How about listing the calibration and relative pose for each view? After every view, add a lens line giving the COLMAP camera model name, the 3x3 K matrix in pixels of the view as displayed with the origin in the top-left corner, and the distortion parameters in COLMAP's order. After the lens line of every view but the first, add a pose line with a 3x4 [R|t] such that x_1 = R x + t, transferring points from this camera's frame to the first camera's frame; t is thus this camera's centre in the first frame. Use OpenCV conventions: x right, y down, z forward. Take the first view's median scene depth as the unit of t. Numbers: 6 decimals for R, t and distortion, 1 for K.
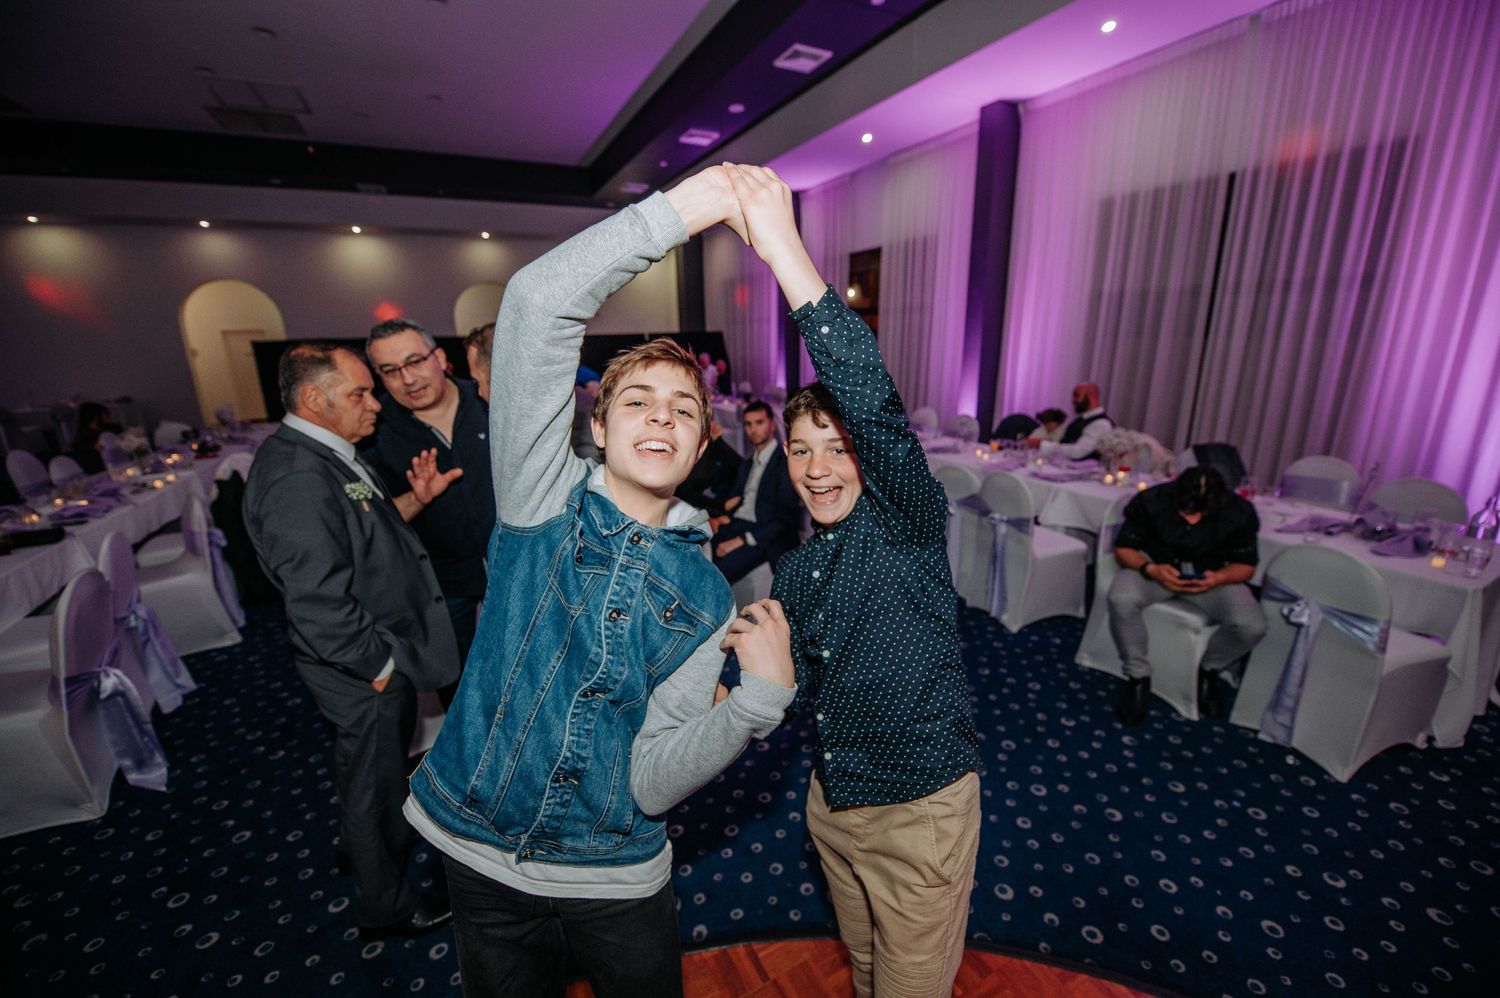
lens RADIAL K [[586.3, 0, 751.4], [0, 586.3, 501.4], [0, 0, 1]] dist [-0.023363, -0.001039]
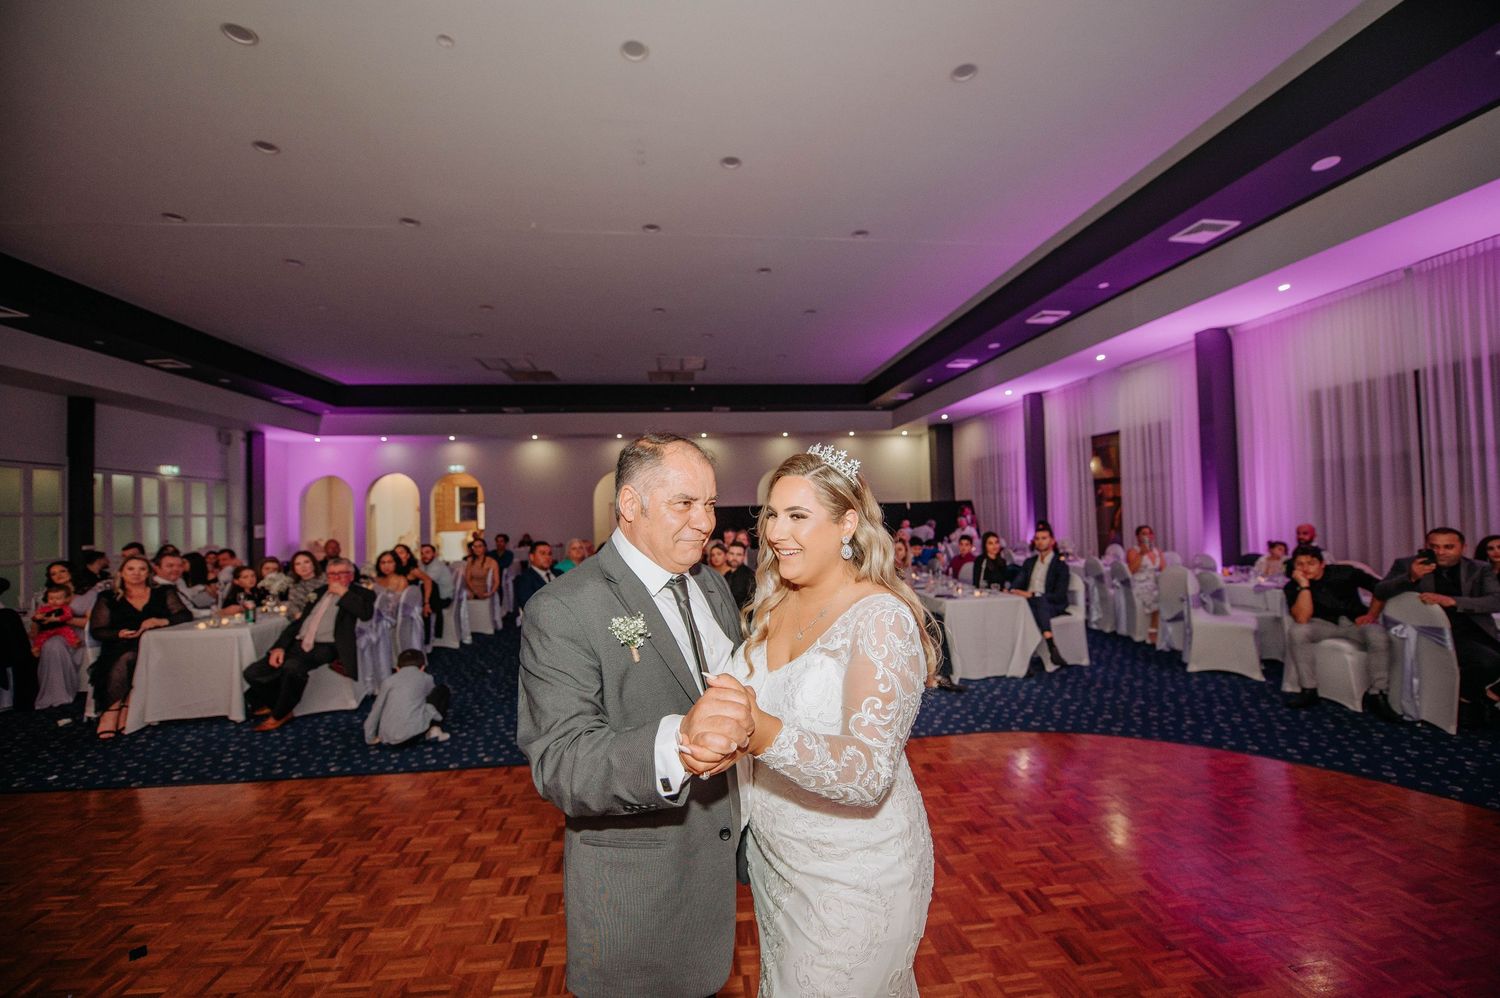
lens RADIAL K [[586.3, 0, 745.7], [0, 586.3, 501.3], [0, 0, 1]] dist [-0.023363, -0.001039]
pose [[0.931231, -0.016502, -0.364057, -0.098448], [-0.088143, 0.959116, -0.268938, 0.152667], [0.353611, 0.282532, 0.891703, -0.470721]]
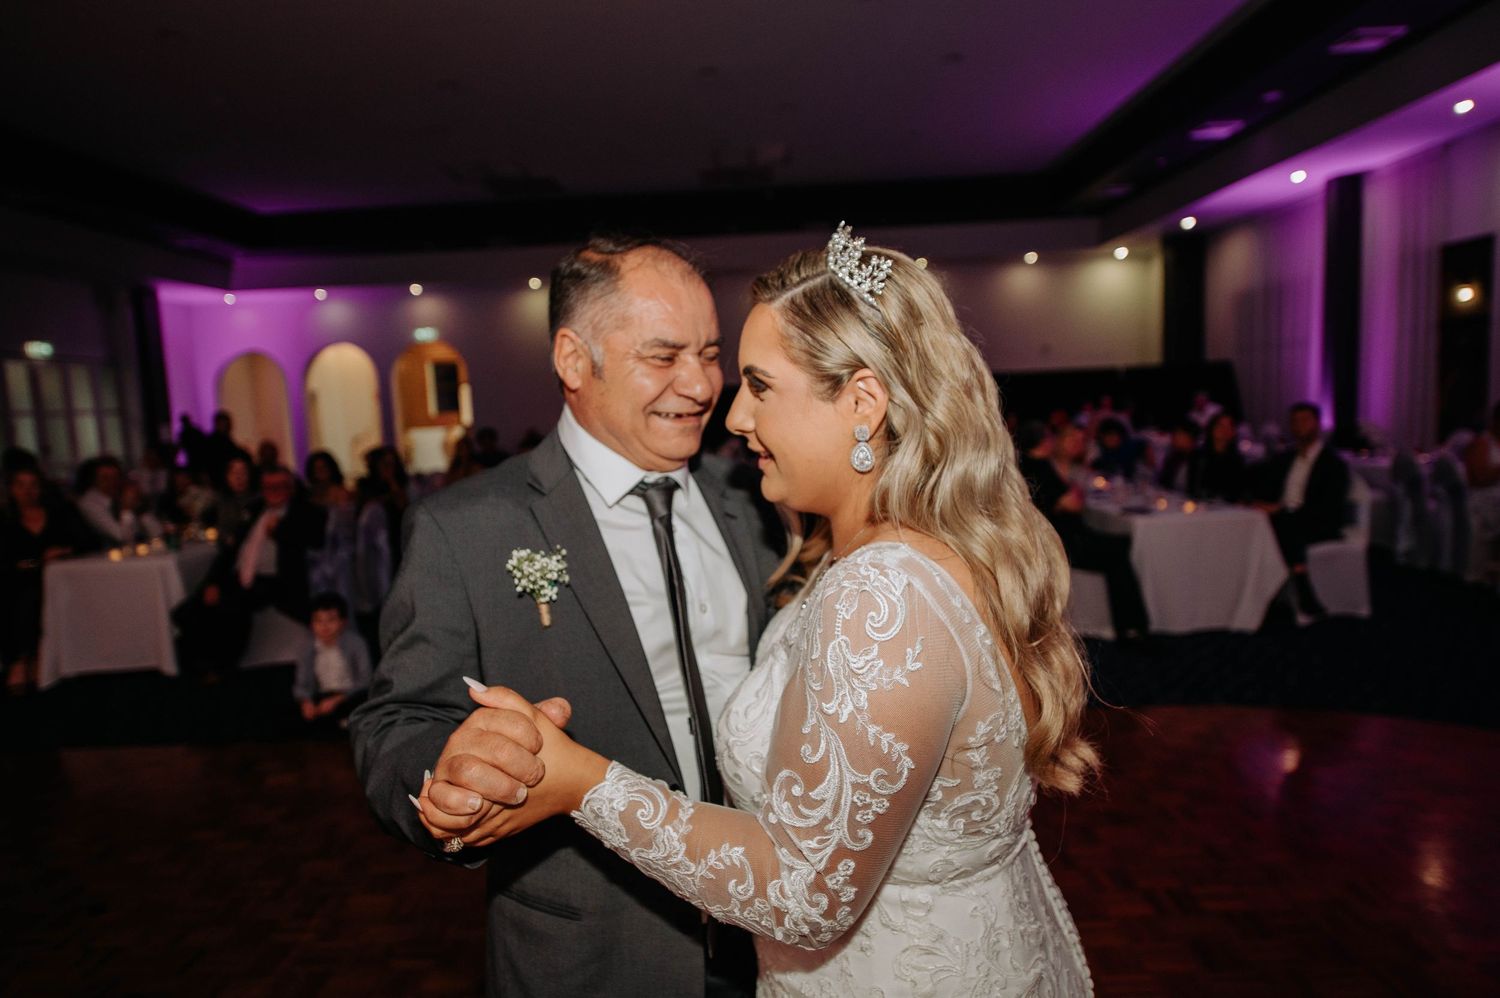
lens RADIAL K [[918.4, 0, 750.4], [0, 918.4, 496.2], [0, 0, 1]] dist [-0.014334, 0.004127]
pose [[0.876441, 0.024524, -0.480884, -0.047319], [-0.097597, 0.987020, -0.127540, 0.164109], [0.471514, 0.158714, 0.867459, -0.505549]]
